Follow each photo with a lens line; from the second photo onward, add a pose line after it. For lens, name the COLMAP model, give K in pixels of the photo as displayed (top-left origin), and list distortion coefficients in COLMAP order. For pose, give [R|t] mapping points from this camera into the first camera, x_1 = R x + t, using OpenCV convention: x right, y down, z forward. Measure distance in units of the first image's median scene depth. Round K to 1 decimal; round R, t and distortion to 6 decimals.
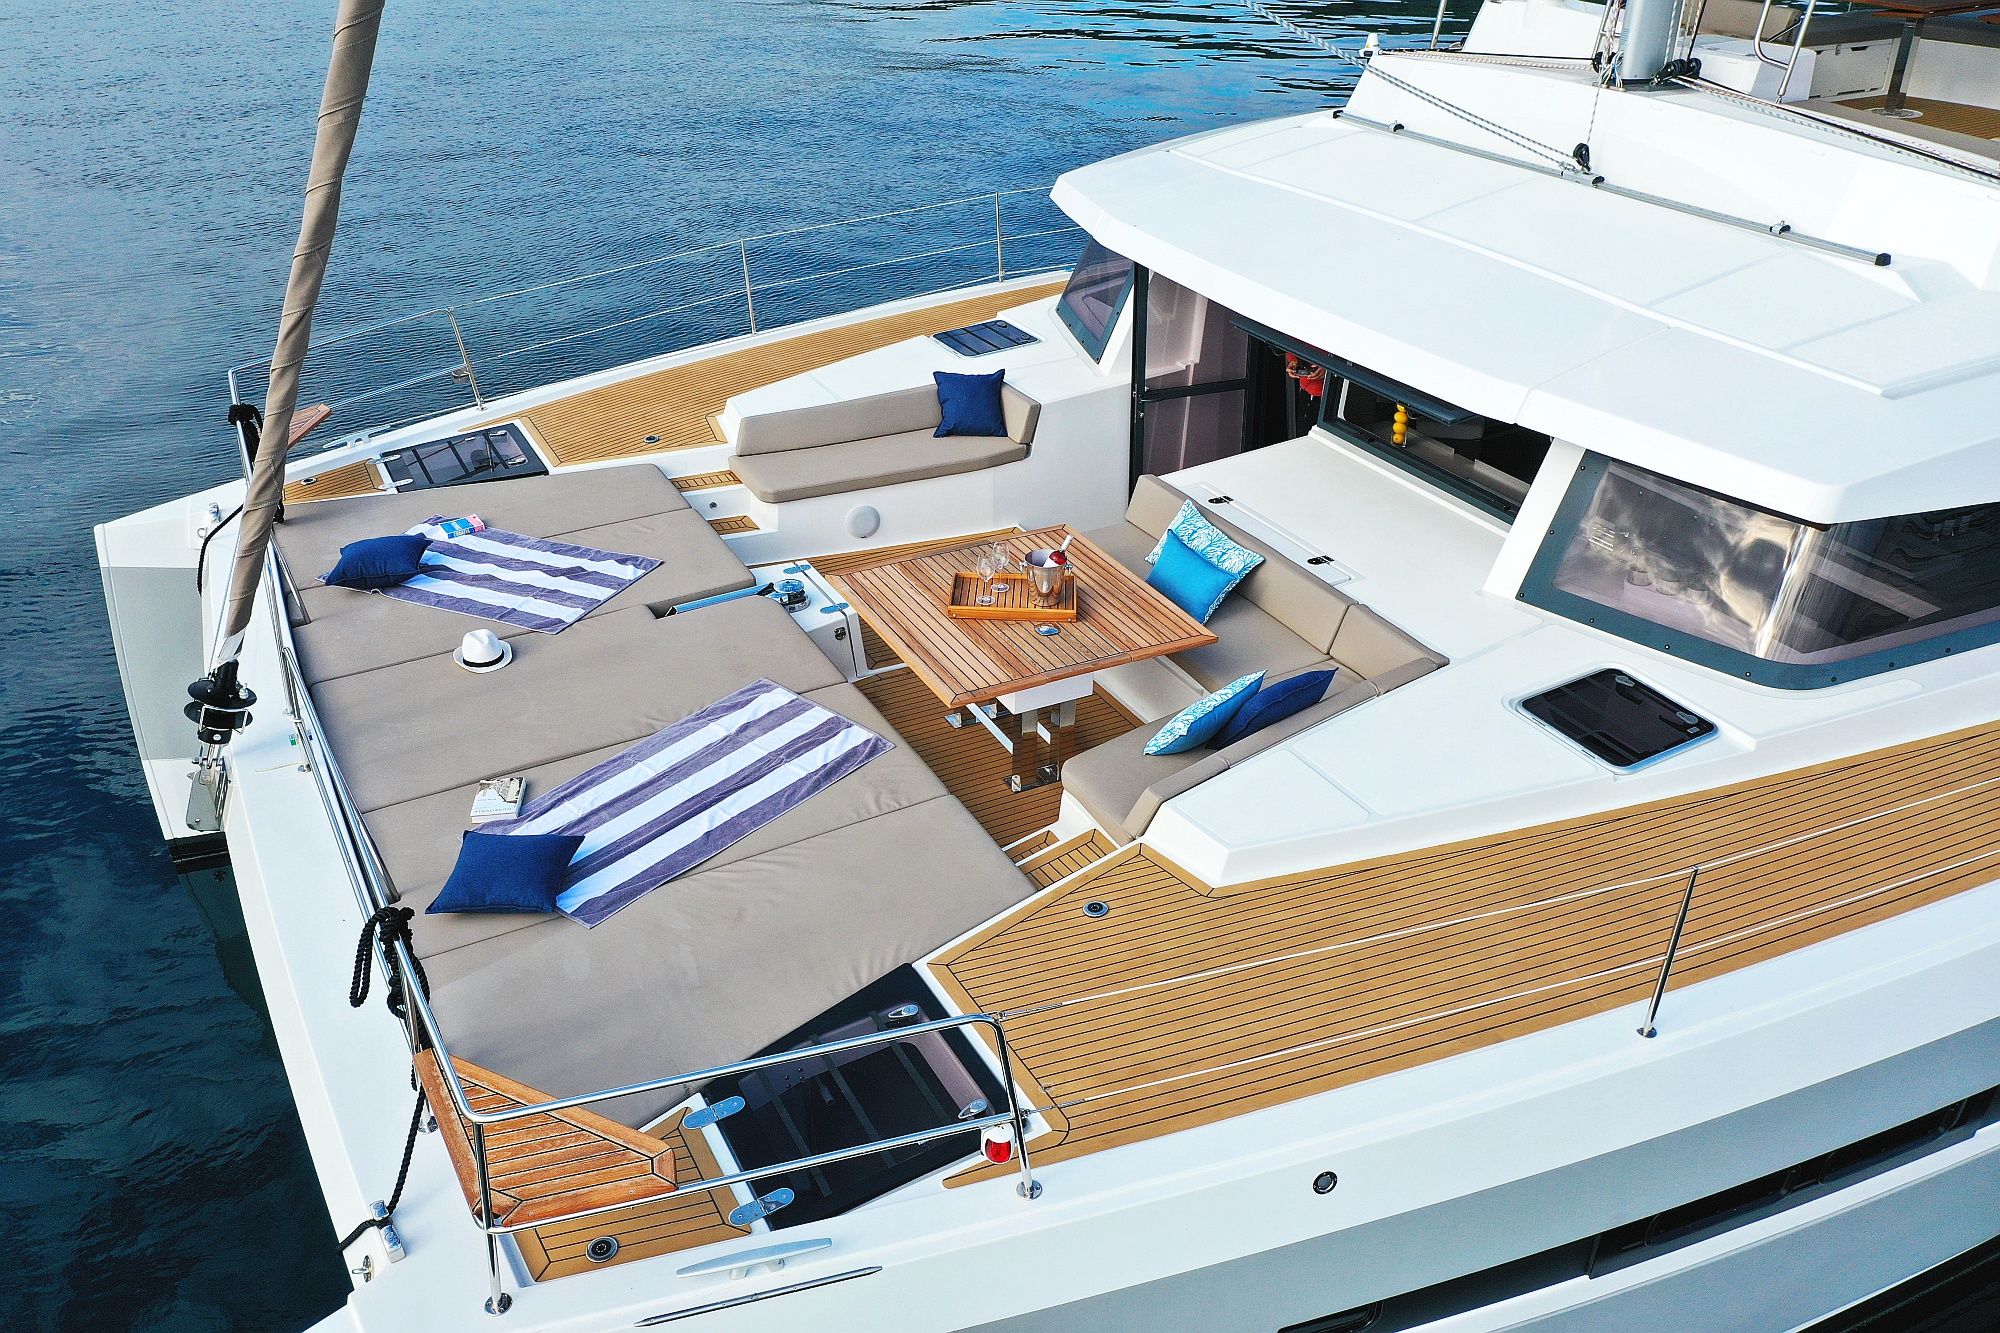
lens RADIAL K [[1545.9, 0, 1002.4], [0, 1545.9, 661.5], [0, 0, 1]] dist [-0.003900, -0.006877]
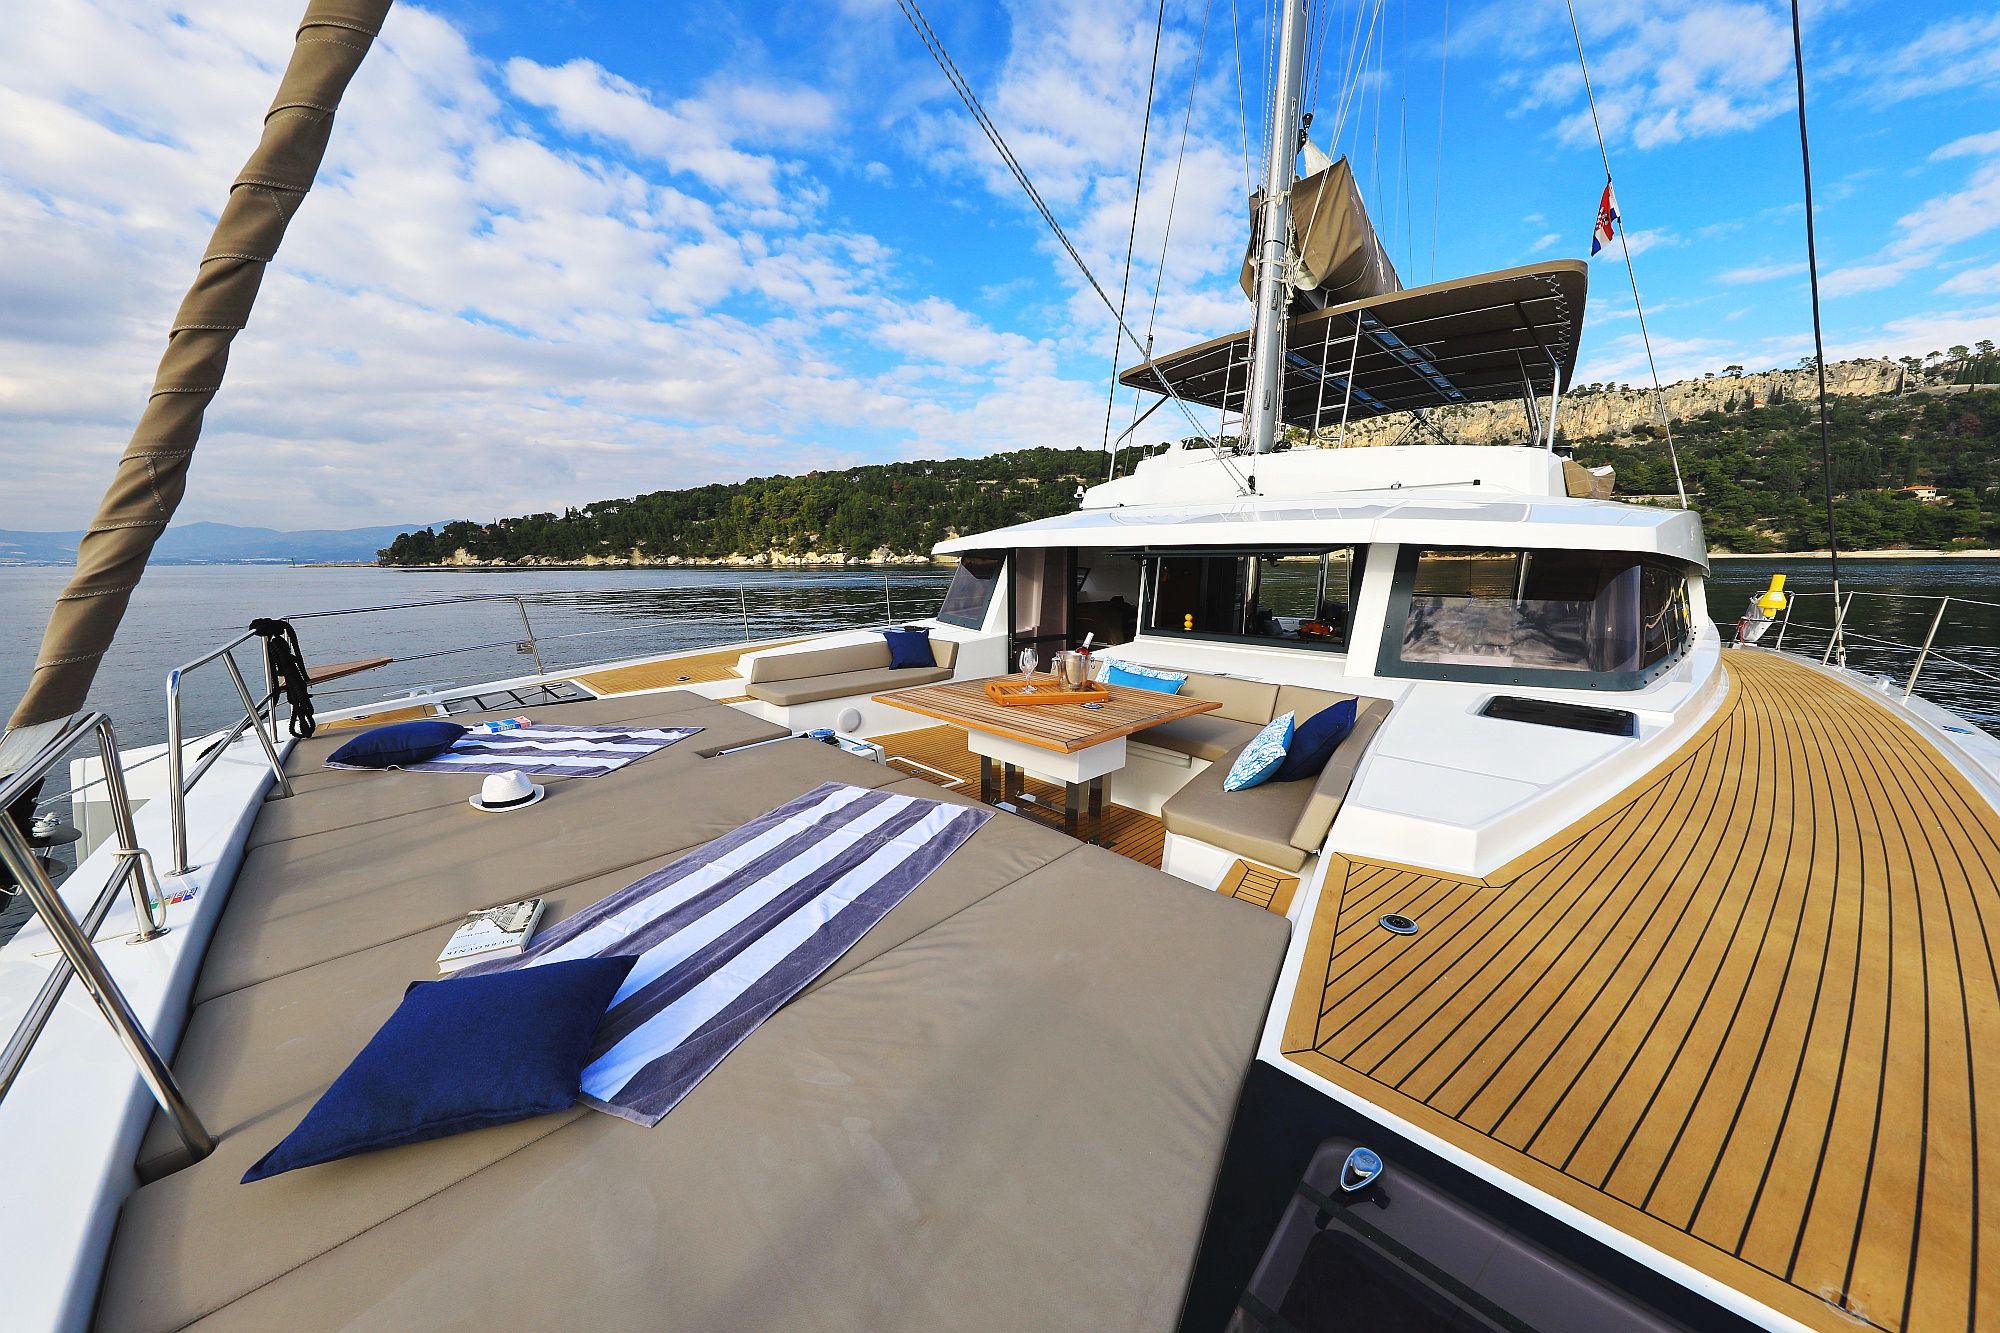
lens RADIAL K [[629.5, 0, 1003.4], [0, 629.5, 684.4], [0, 0, 1]] dist [-0.001943, -0.000138]
pose [[0.954838, -0.053730, 0.292230, -0.178198], [0.141566, 0.946974, -0.288444, 0.093969], [-0.261236, 0.316787, 0.911813, 0.624476]]
